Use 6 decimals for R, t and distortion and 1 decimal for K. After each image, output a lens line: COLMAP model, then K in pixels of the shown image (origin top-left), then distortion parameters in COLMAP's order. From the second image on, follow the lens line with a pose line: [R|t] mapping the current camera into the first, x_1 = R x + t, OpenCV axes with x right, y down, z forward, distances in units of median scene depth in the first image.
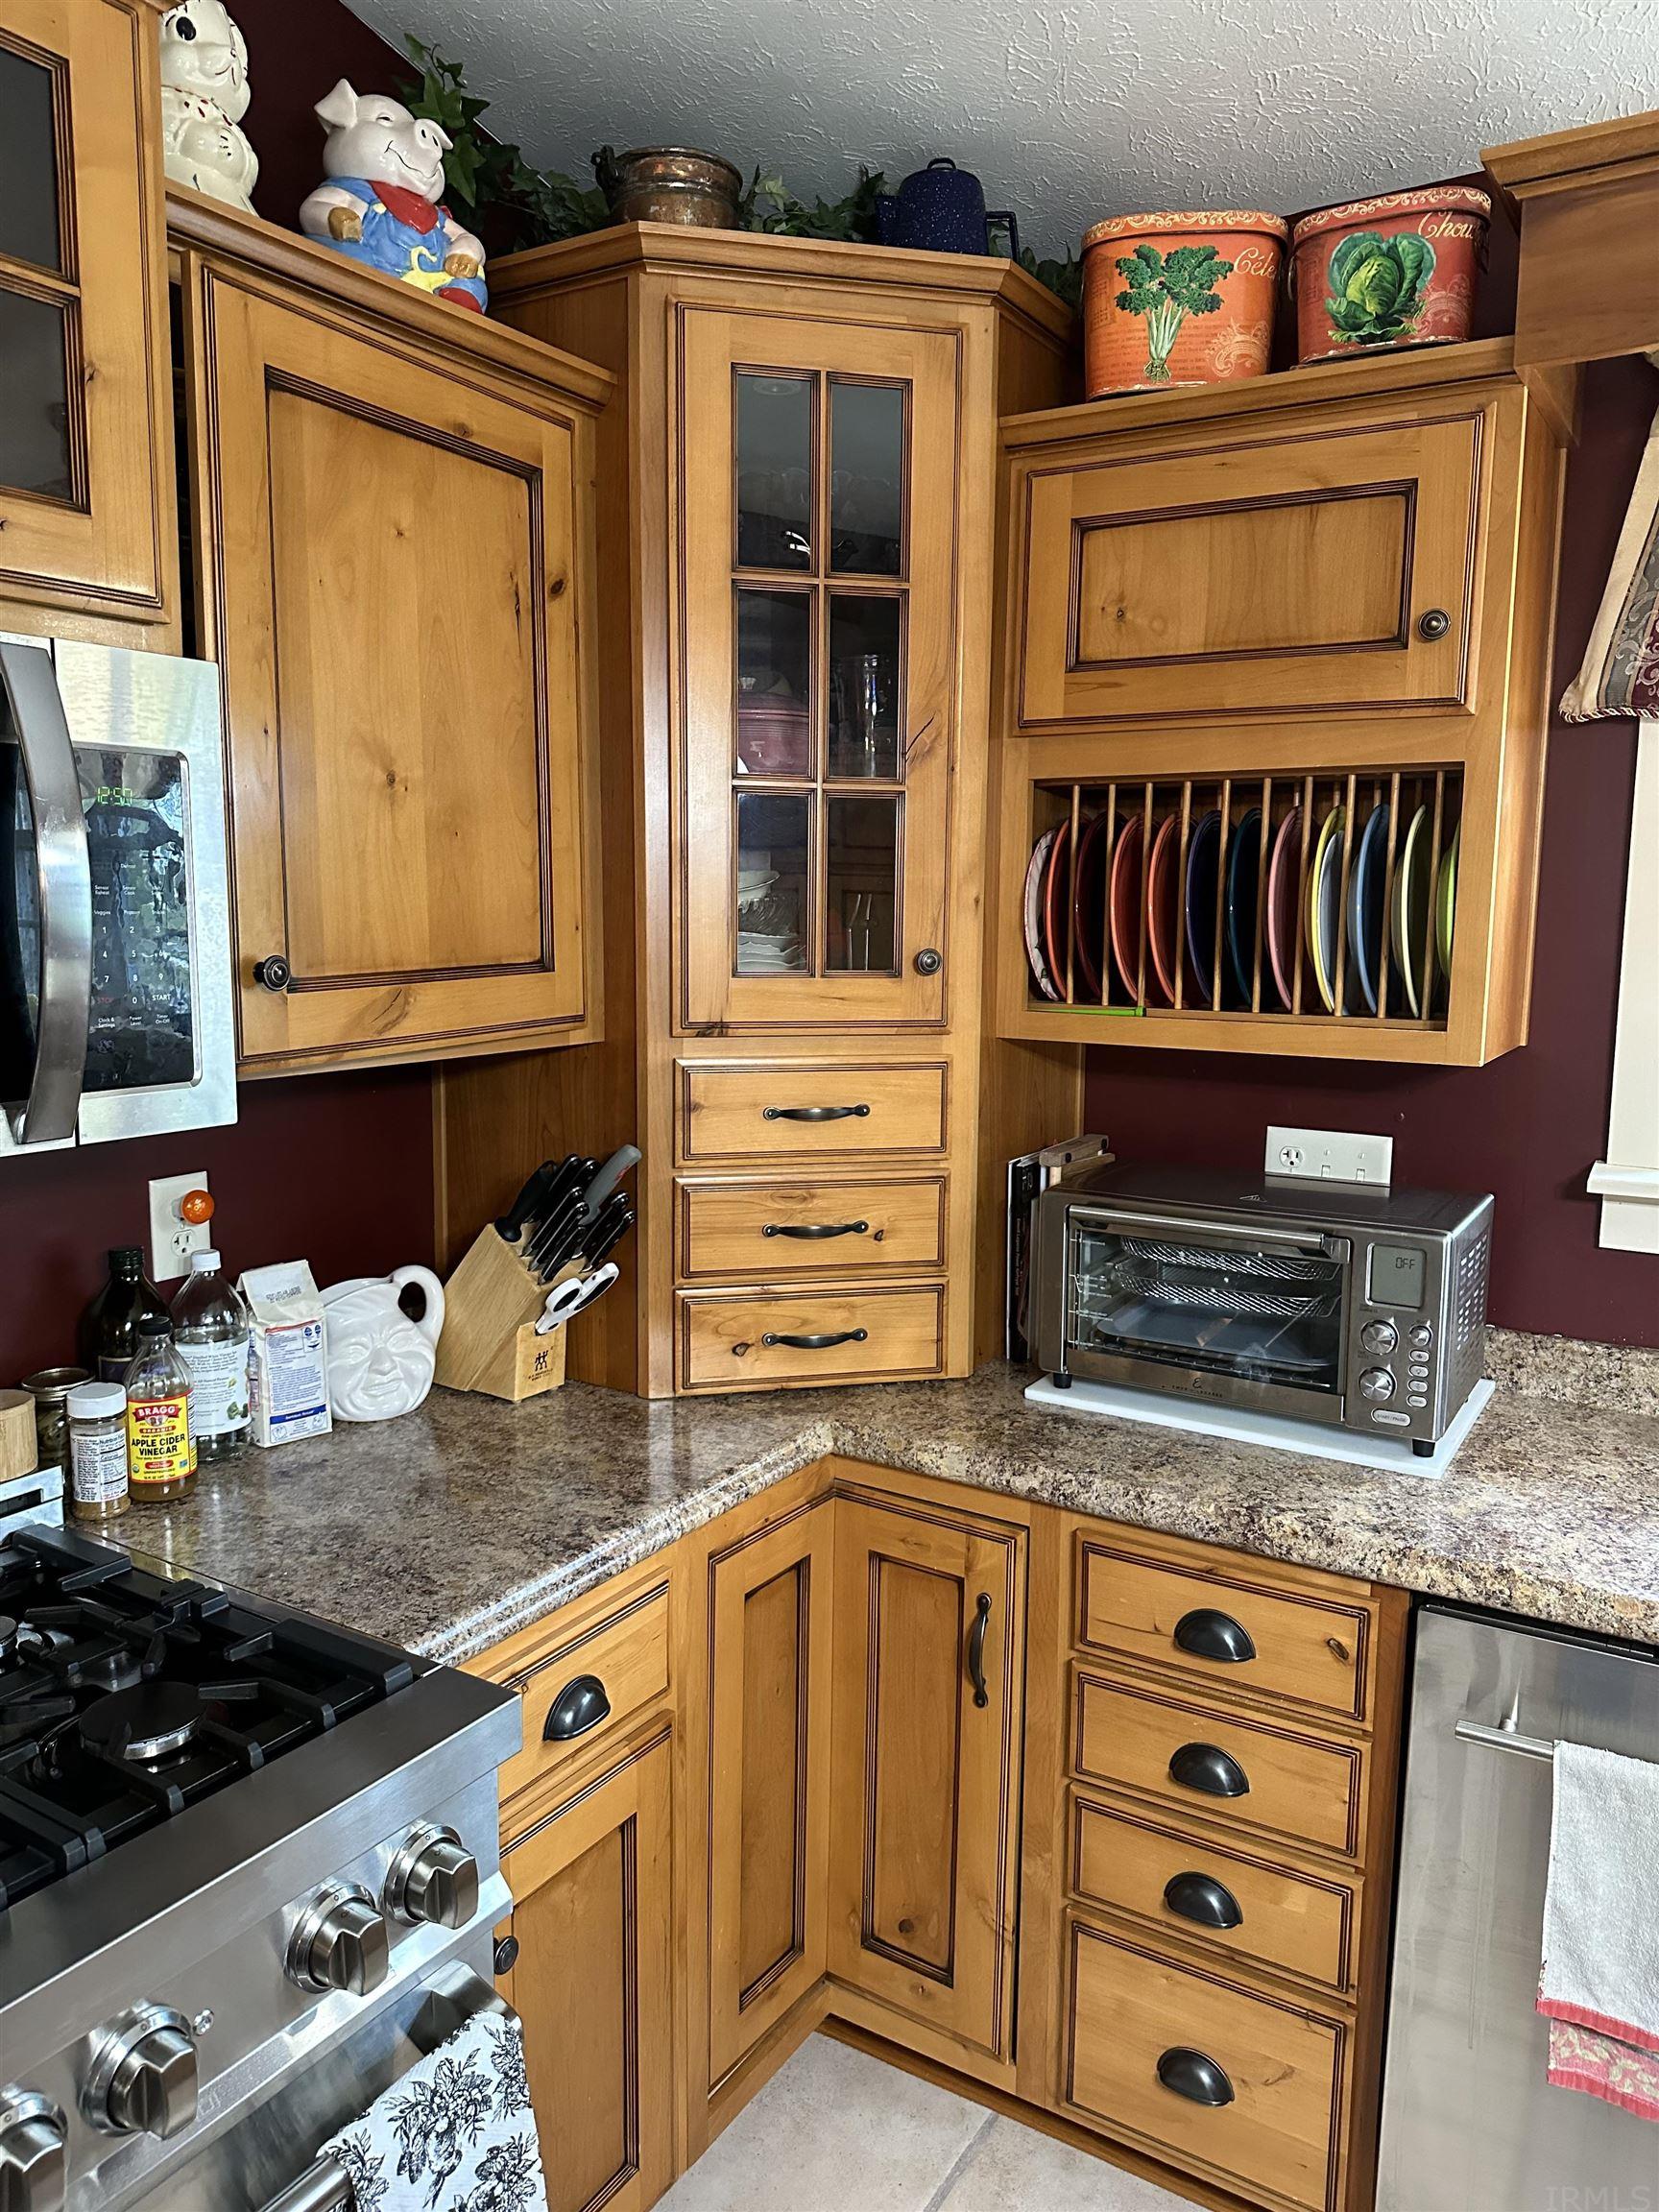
lens RADIAL K [[1563.7, 0, 829.5], [0, 1563.7, 1106.0], [0, 0, 1]] dist [0.037639, -0.038853]
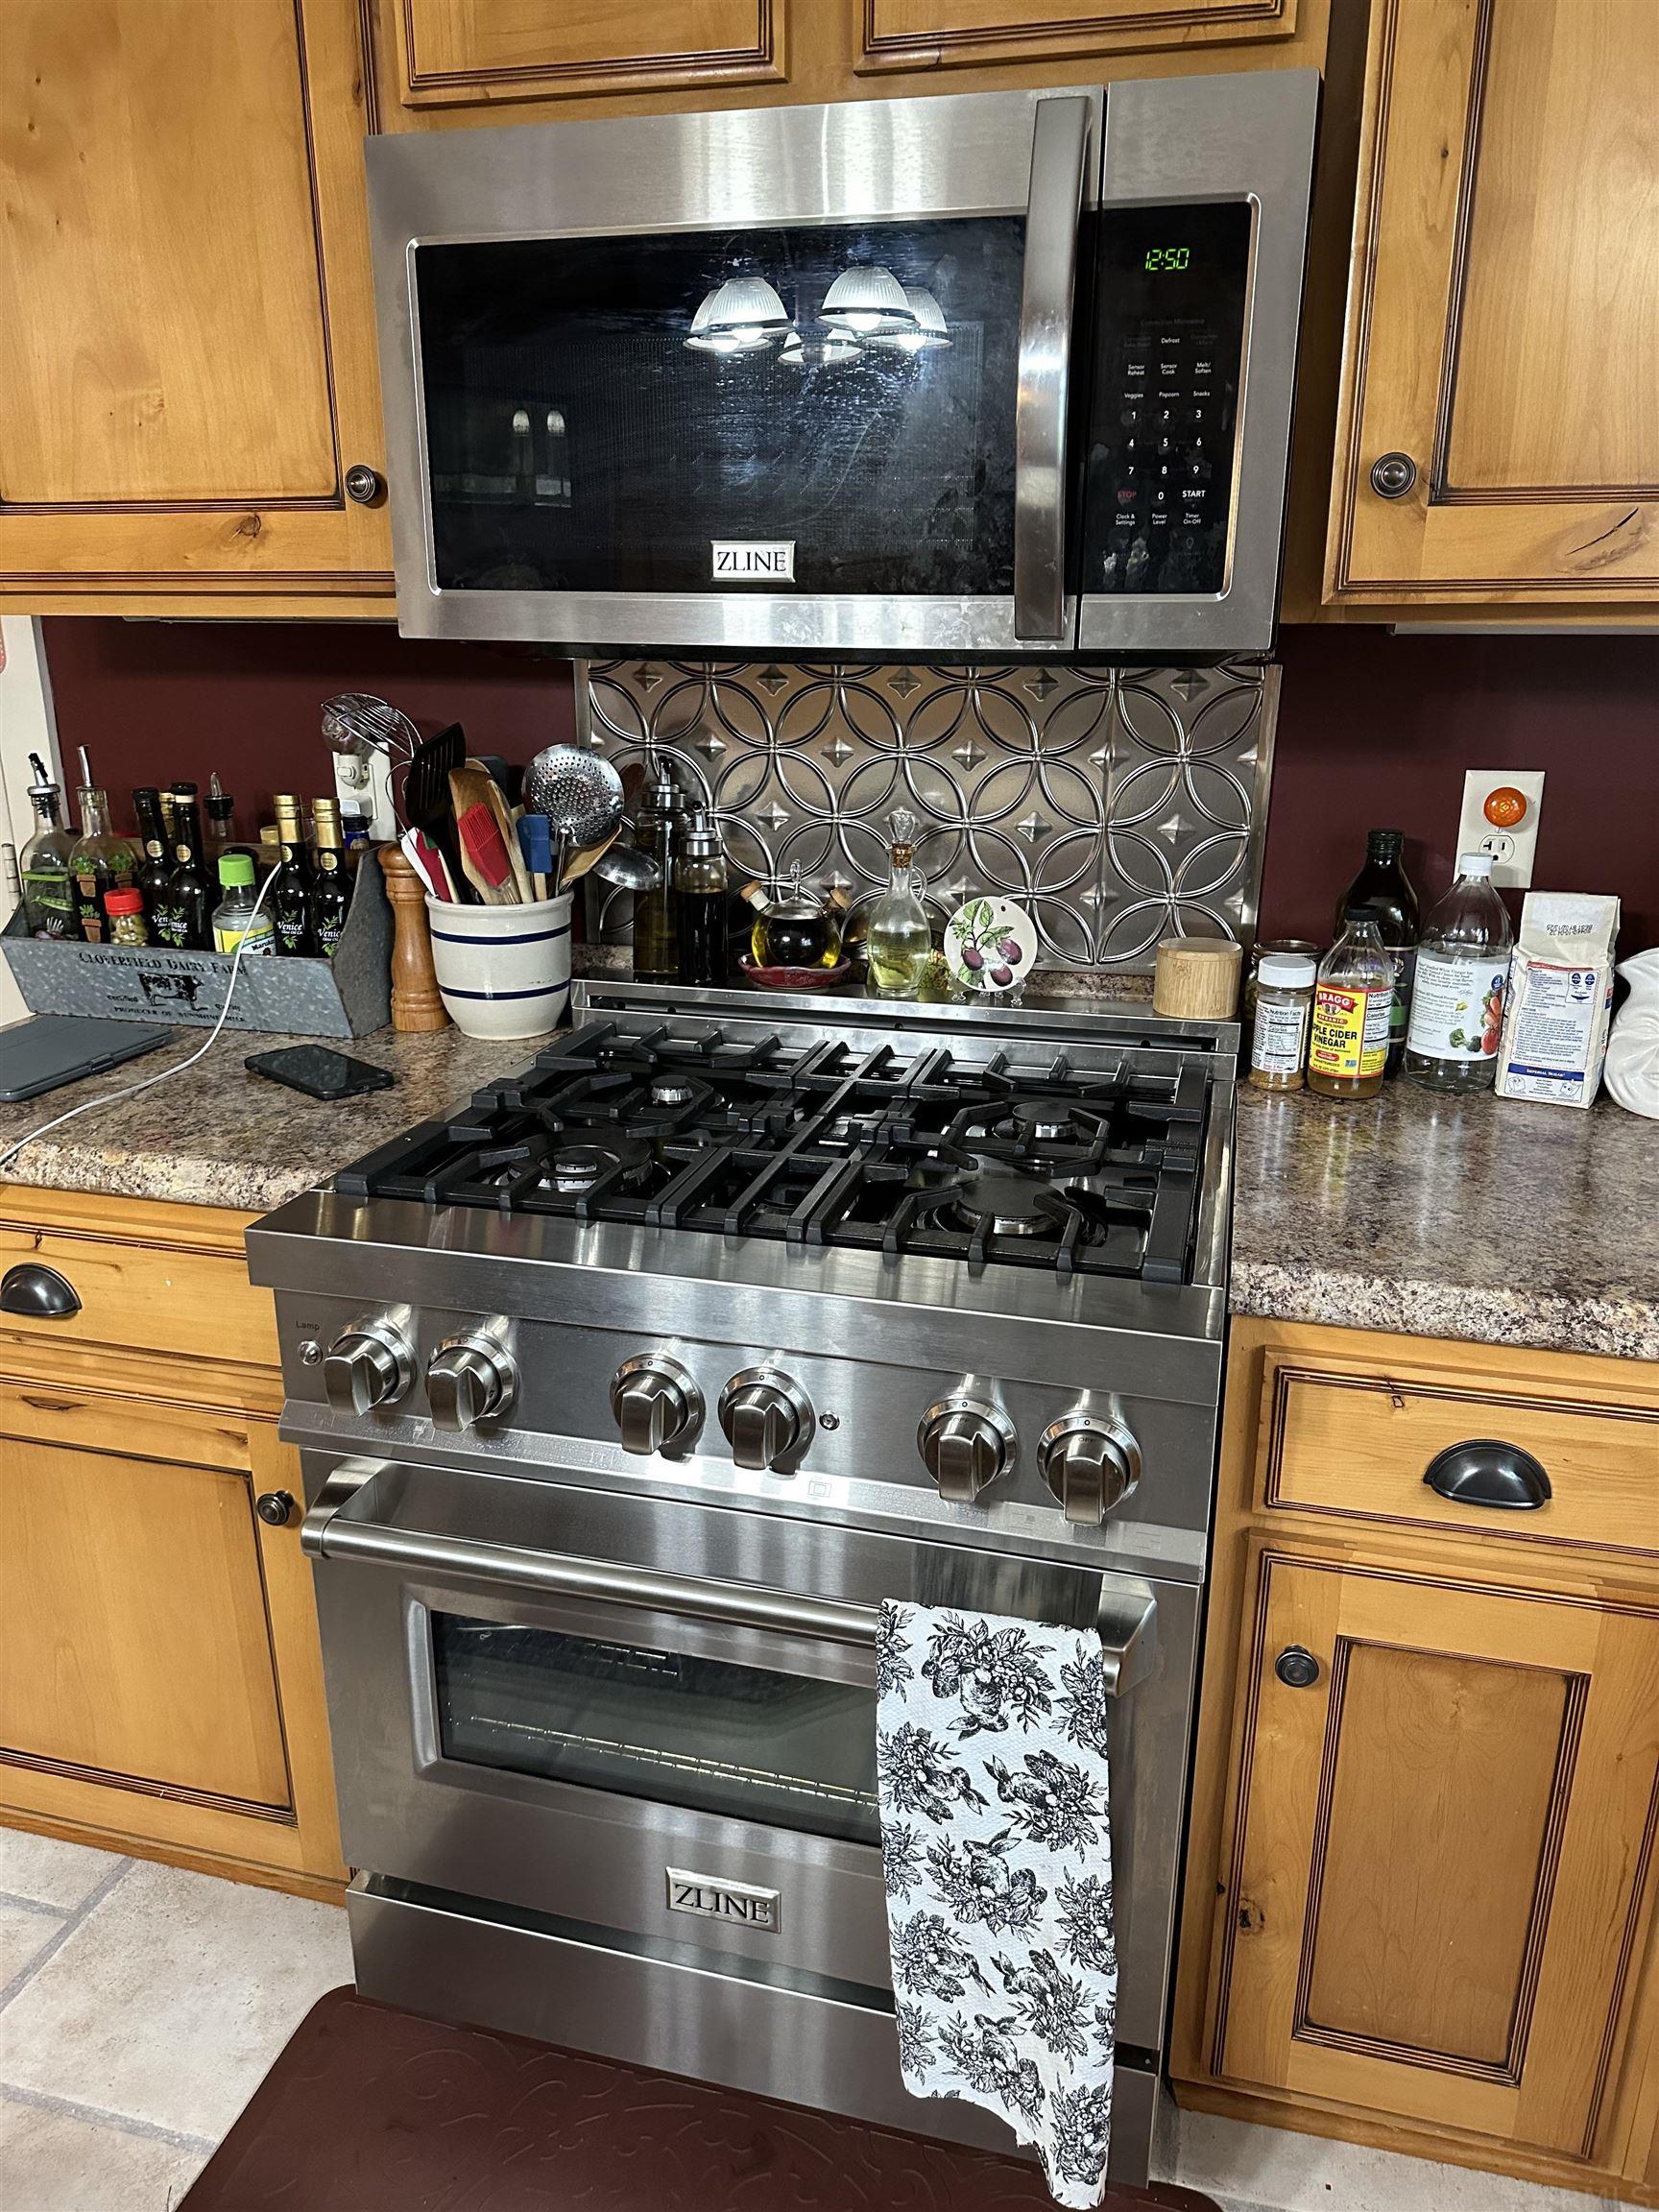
lens RADIAL K [[1521.1, 0, 873.7], [0, 1521.1, 1105.1], [0, 0, 1]] dist [0.074377, -0.105024]
pose [[0.303026, 0.282977, -0.910000, 0.312437], [-0.130415, 0.958227, 0.254546, 0.049658], [0.944017, 0.041543, 0.327272, 0.388433]]
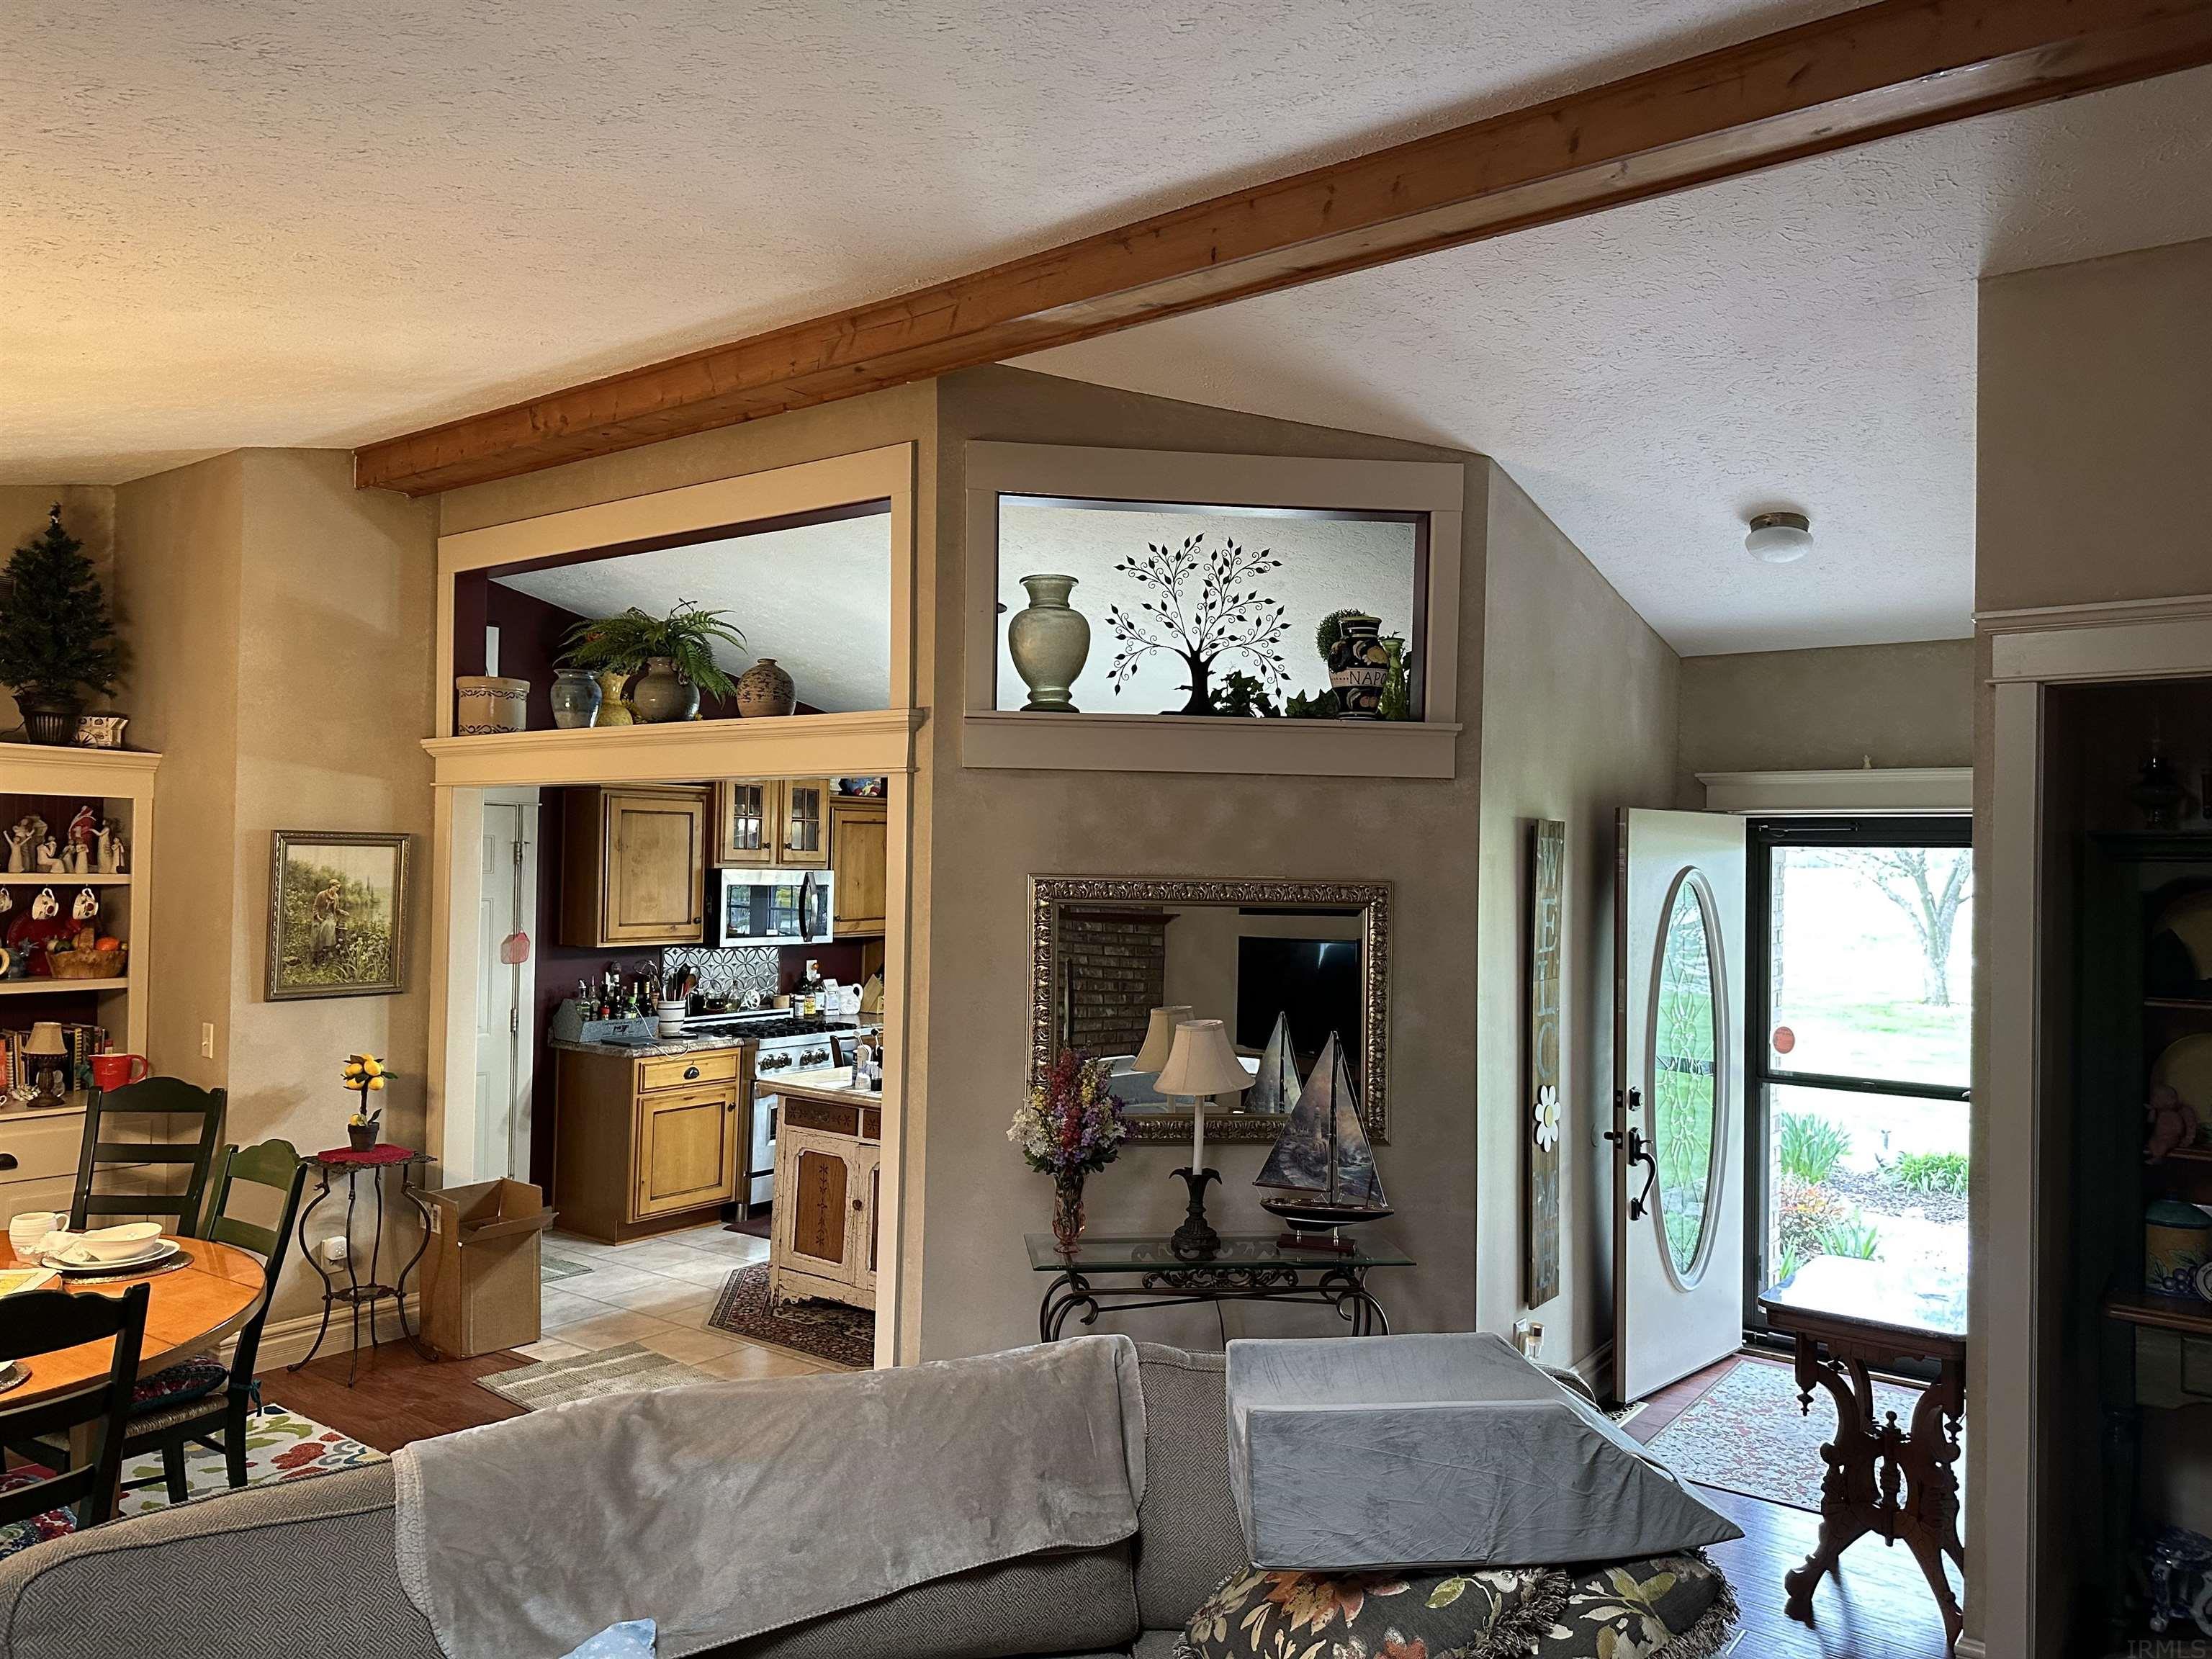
lens RADIAL K [[1538.5, 0, 1102.5], [0, 1538.5, 840.1], [0, 0, 1]] dist [0.105781, -0.153284]
pose [[0.995373, 0.004964, -0.095961, 0.958657], [-0.019292, 0.988653, -0.148973, 0.376403], [0.094133, 0.150135, 0.984174, -3.747310]]
